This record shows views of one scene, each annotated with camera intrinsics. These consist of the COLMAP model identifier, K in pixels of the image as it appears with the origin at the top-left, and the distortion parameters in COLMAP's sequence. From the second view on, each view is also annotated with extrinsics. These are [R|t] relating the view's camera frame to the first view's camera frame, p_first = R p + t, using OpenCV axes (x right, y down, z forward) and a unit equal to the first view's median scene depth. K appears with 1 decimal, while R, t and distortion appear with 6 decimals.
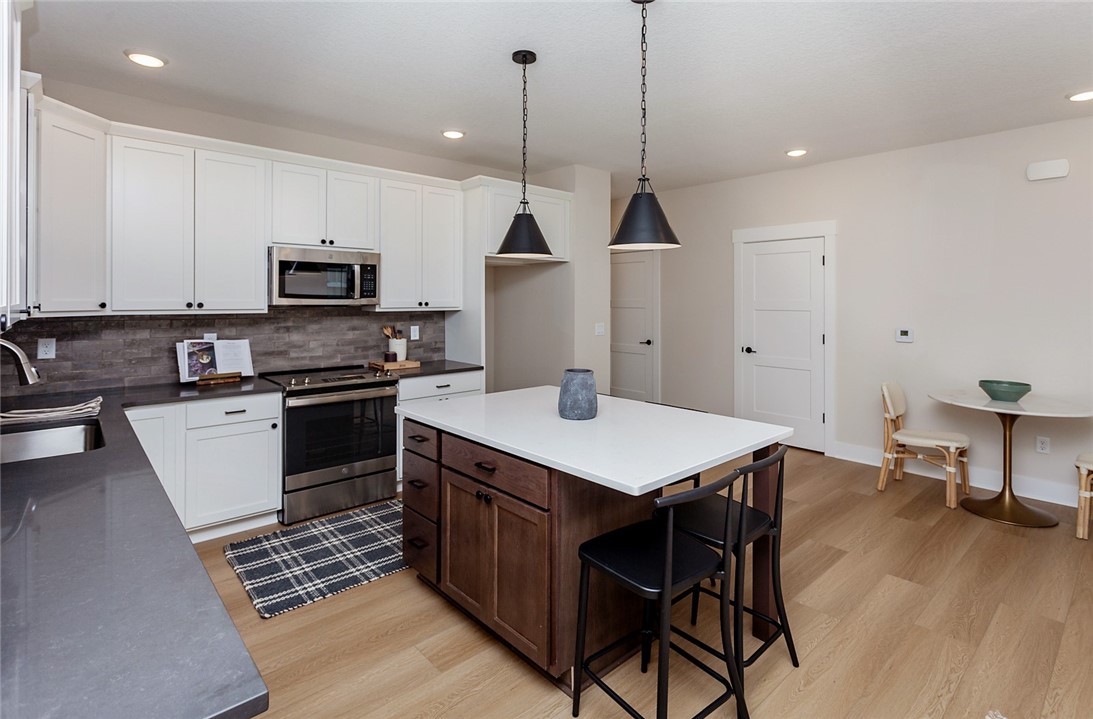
lens RADIAL K [[540.6, 0, 546.5], [0, 540.6, 359.5], [0, 0, 1]] dist [0.000745, 0.000130]
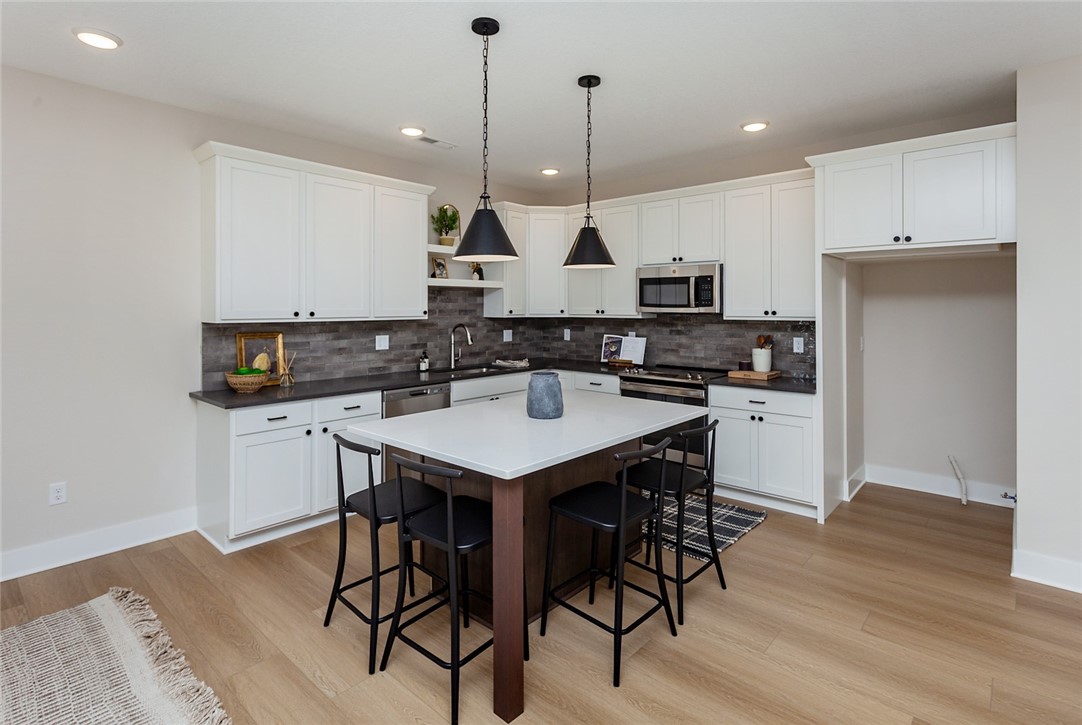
lens RADIAL K [[534.9, 0, 541.0], [0, 534.9, 362.5], [0, 0, 1]] dist [-0.036438, -0.000051]
pose [[0.112525, 0.100903, -0.988512, 0.753581], [-0.108183, 0.990161, 0.088757, -0.067410], [0.987742, 0.096953, 0.122334, 0.602854]]
